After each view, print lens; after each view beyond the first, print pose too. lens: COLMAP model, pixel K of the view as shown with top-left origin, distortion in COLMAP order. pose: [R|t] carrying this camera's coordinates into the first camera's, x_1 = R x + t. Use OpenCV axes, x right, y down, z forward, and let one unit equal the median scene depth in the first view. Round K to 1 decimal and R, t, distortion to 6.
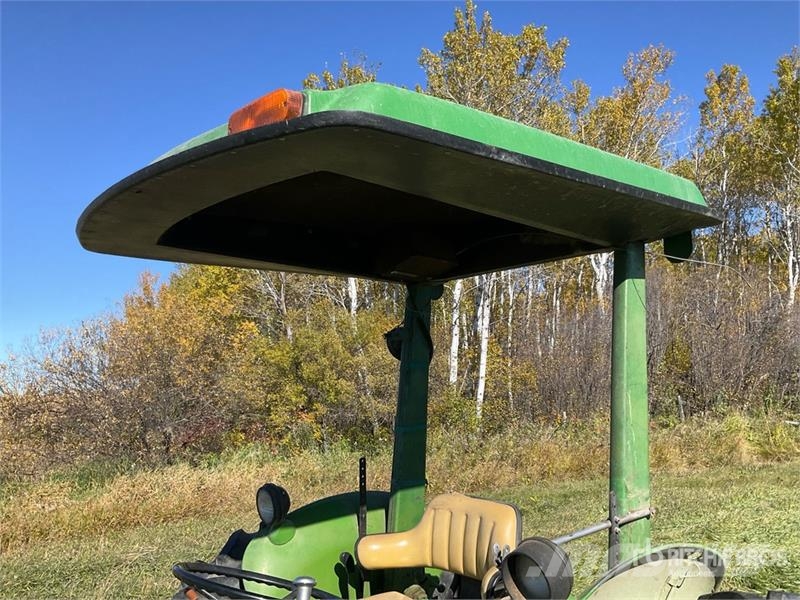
lens RADIAL K [[657.8, 0, 399.5], [0, 657.8, 304.0], [0, 0, 1]] dist [0.069484, -0.123004]
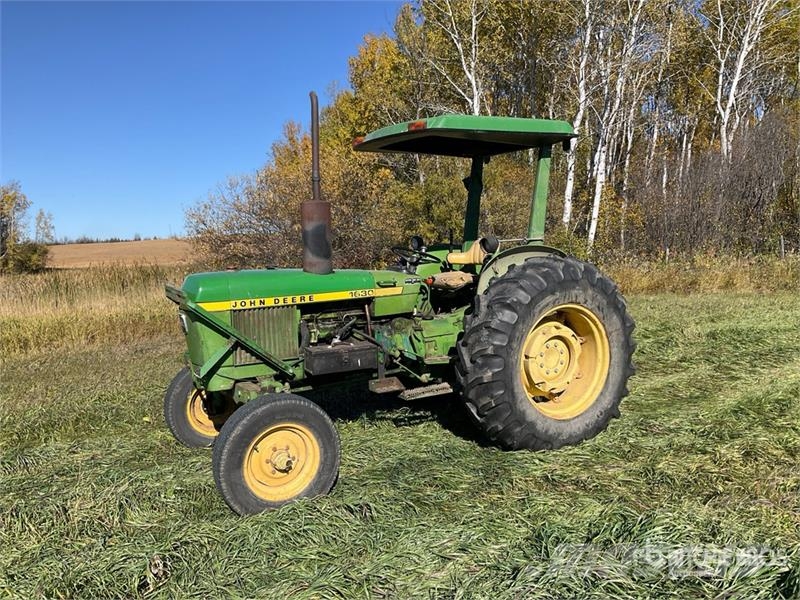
lens RADIAL K [[657.8, 0, 396.9], [0, 657.8, 298.8], [0, 0, 1]] dist [0.069484, -0.123004]
pose [[0.979694, 0.028707, -0.198432, 0.029727], [0.016017, 0.975328, 0.220179, -0.008087], [0.199857, -0.218886, 0.955063, -0.182787]]
